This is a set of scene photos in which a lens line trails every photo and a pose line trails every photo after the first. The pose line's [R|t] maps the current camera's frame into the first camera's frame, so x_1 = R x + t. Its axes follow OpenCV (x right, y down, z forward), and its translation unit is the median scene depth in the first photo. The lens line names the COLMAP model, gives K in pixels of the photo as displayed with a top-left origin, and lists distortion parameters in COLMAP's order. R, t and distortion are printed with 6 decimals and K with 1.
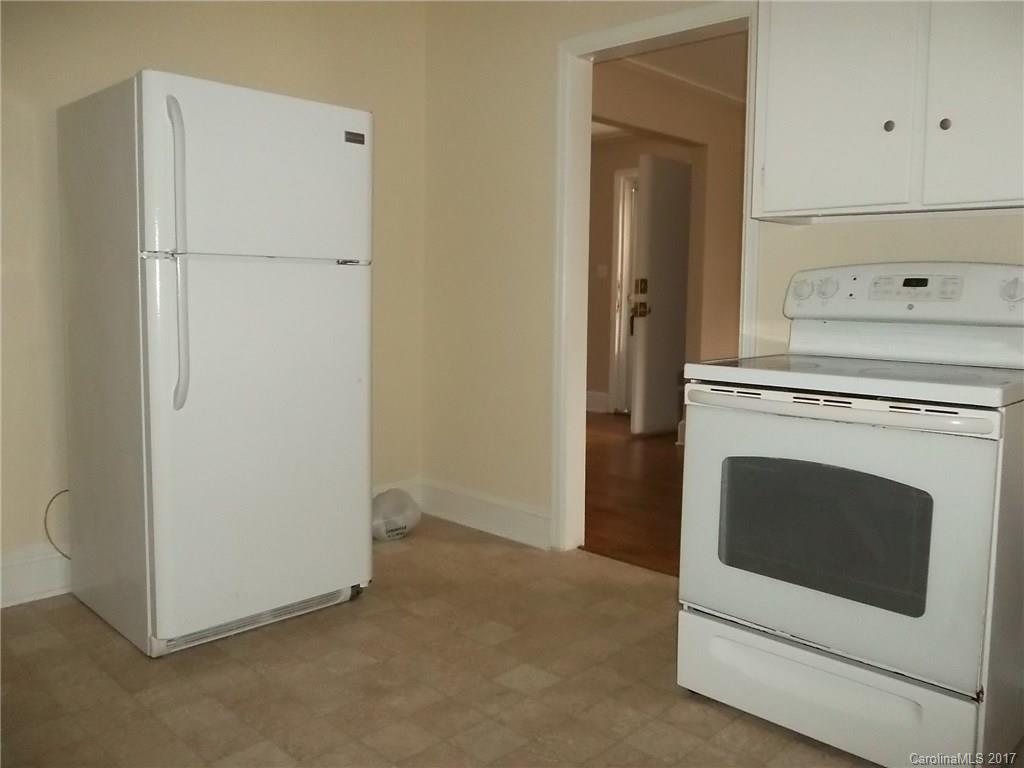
lens RADIAL K [[825.3, 0, 512.0], [0, 825.3, 384.0], [0, 0, 1]] dist [-0.003222, -0.001184]
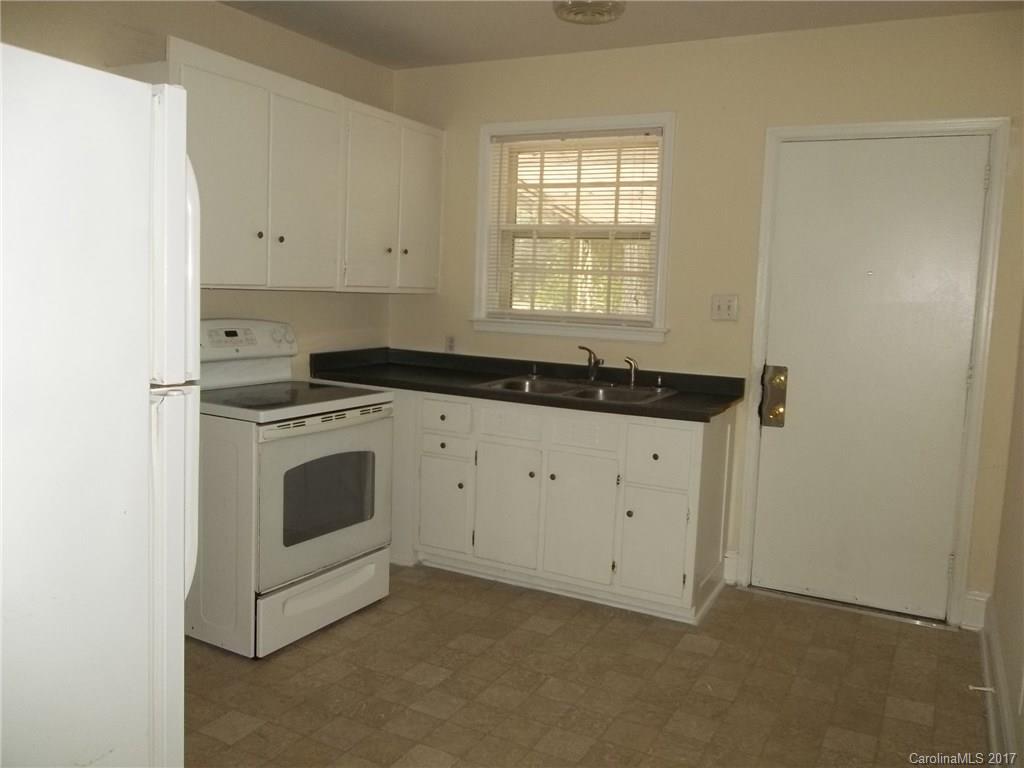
lens RADIAL K [[825.3, 0, 512.0], [0, 825.3, 384.0], [0, 0, 1]] dist [-0.003222, -0.001184]
pose [[-0.263437, -0.136806, 0.954927, -1.155111], [0.060261, 0.985626, 0.157828, -0.255761], [-0.962793, 0.099123, -0.251406, 0.964174]]
